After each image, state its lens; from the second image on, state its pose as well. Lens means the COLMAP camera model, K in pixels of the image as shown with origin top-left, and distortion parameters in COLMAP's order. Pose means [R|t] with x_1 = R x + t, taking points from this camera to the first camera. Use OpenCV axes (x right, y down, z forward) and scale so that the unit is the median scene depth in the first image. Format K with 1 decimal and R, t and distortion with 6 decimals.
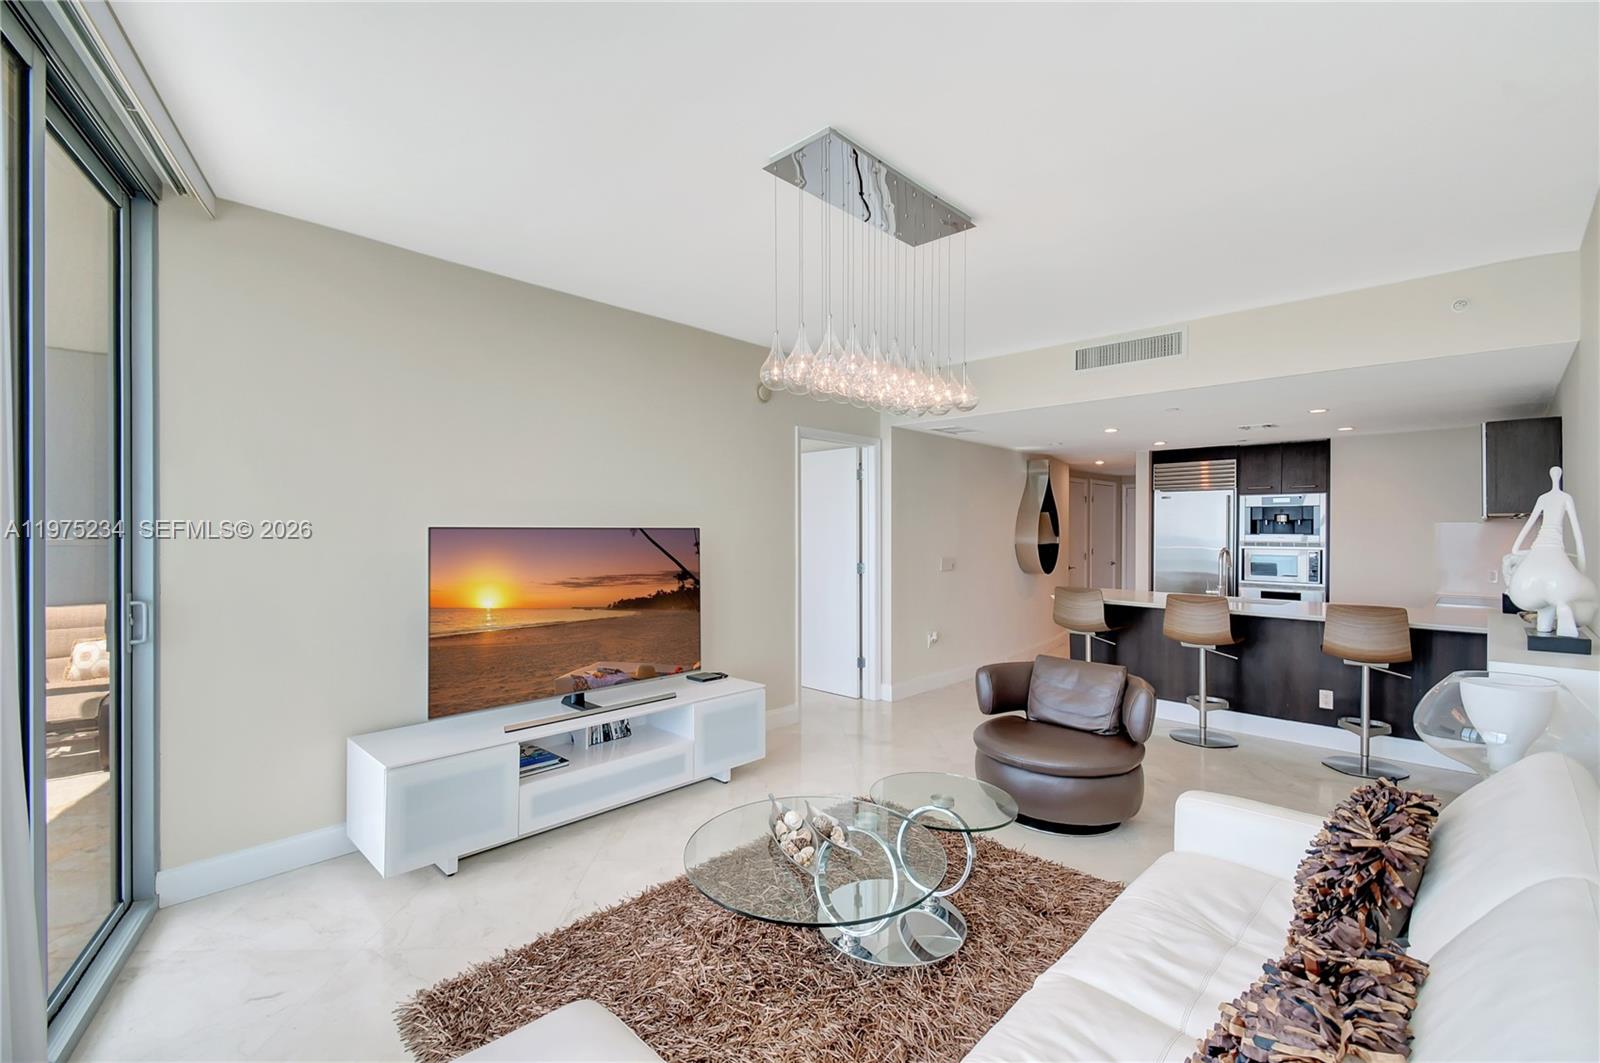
lens RADIAL K [[667.6, 0, 800.0], [0, 667.6, 531.5], [0, 0, 1]] dist [-0.000525, -0.000059]
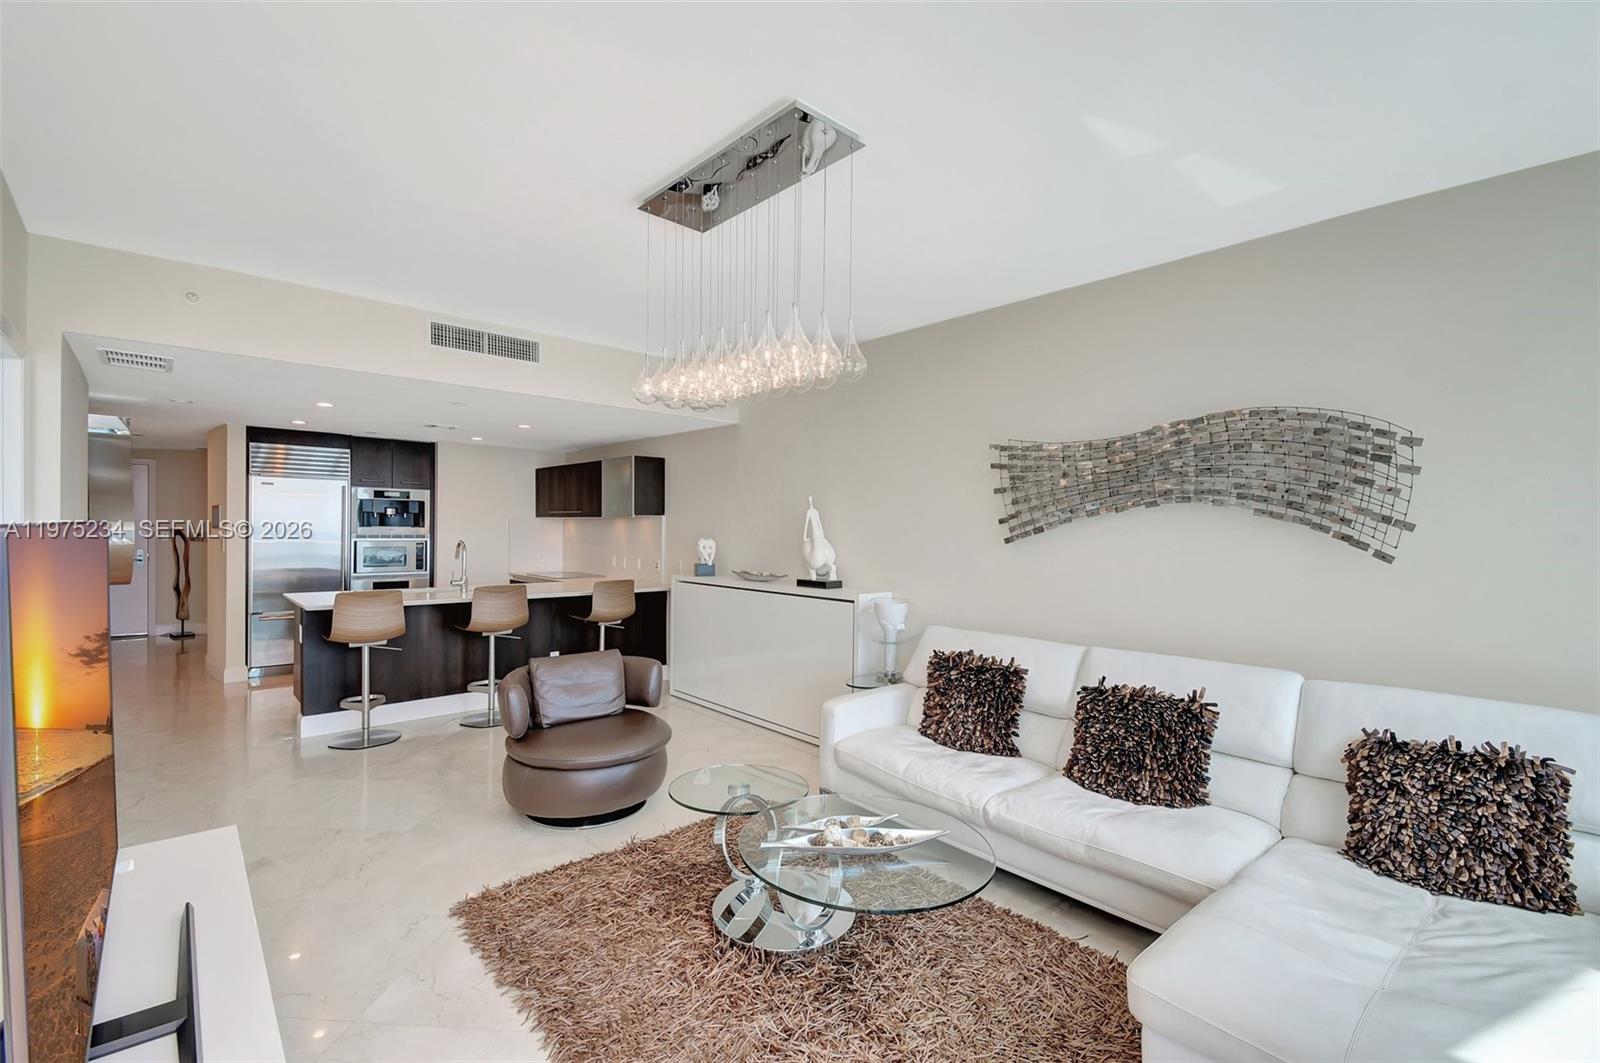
lens RADIAL K [[668.2, 0, 803.7], [0, 668.2, 523.8], [0, 0, 1]] dist [0.001573, 0.000076]
pose [[0.109847, 0.007031, 0.993924, -0.257115], [-0.010221, 0.999930, -0.005944, -0.000948], [-0.993896, -0.009506, 0.109911, 0.251283]]
